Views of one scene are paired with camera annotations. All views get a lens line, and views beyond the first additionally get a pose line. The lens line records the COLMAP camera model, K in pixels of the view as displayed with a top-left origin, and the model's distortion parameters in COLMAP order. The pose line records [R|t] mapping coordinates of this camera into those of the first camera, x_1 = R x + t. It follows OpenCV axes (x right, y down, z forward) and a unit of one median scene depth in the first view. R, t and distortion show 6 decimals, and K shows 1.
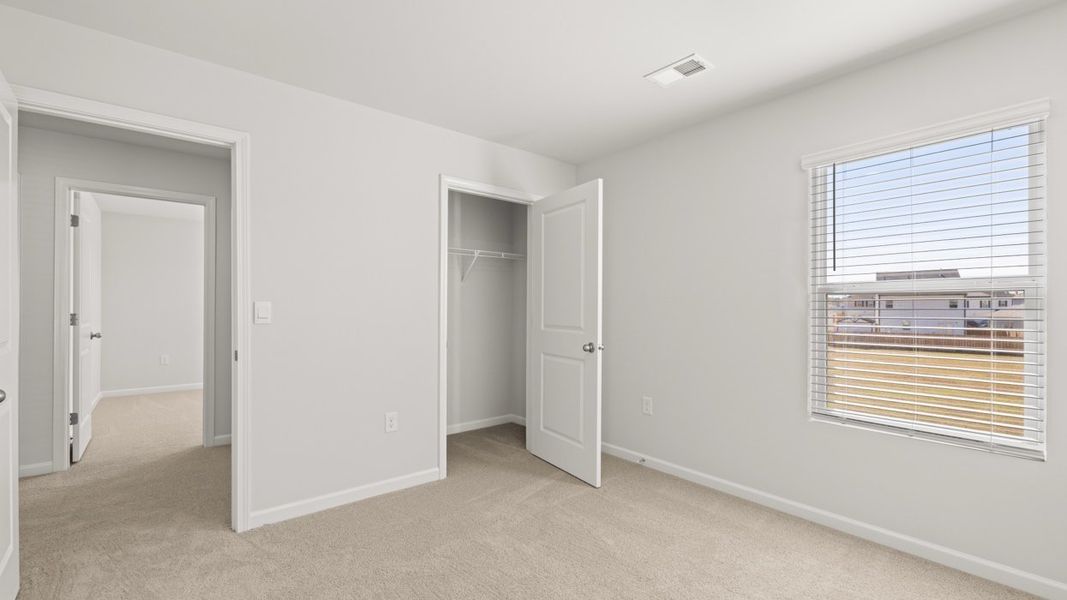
lens RADIAL K [[460.1, 0, 527.5], [0, 460.1, 307.6], [0, 0, 1]] dist [0.000437, 0.000078]
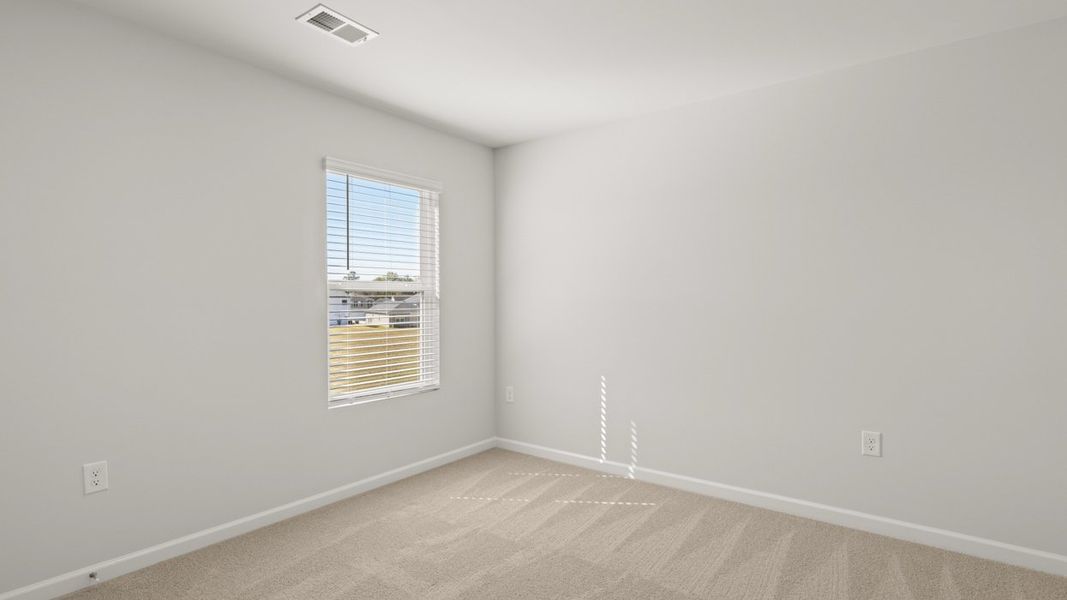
lens RADIAL K [[567.0, 0, 528.2], [0, 567.0, 300.6], [0, 0, 1]] dist [-0.003396, -0.000151]
pose [[-0.288912, -0.001519, 0.957354, -0.787307], [0.000505, 0.999998, 0.001739, -0.006100], [-0.957356, 0.000986, -0.288911, 0.972021]]
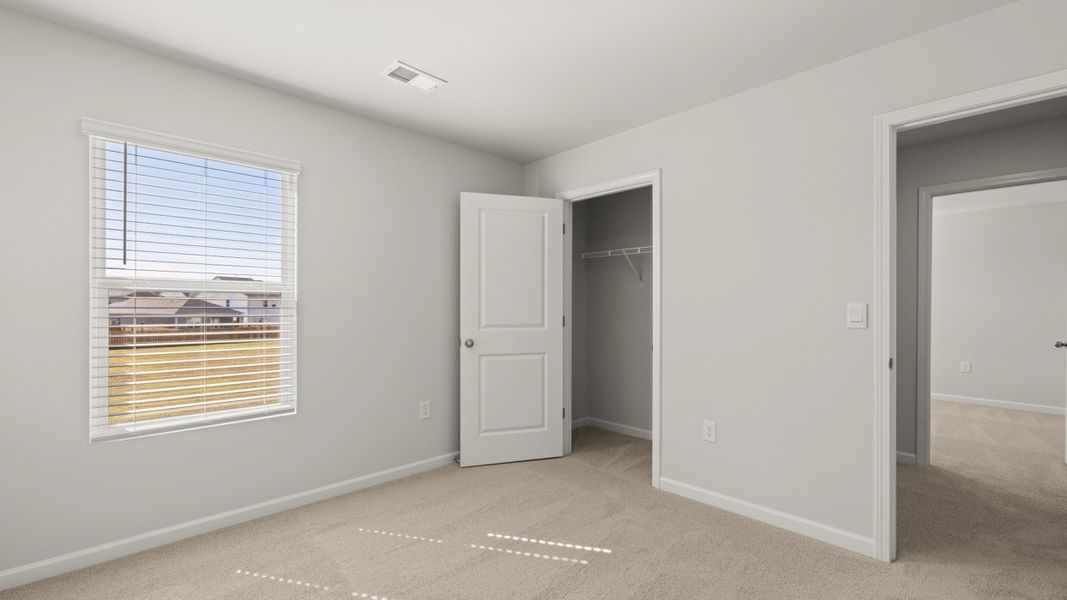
lens RADIAL K [[445.0, 0, 534.5], [0, 445.0, 310.1], [0, 0, 1]] dist [-0.018978, -0.000026]
pose [[-0.115589, -0.005379, 0.993283, -0.253994], [-0.006351, 0.999969, 0.004676, -0.000845], [-0.993277, -0.005768, -0.115620, 0.316647]]
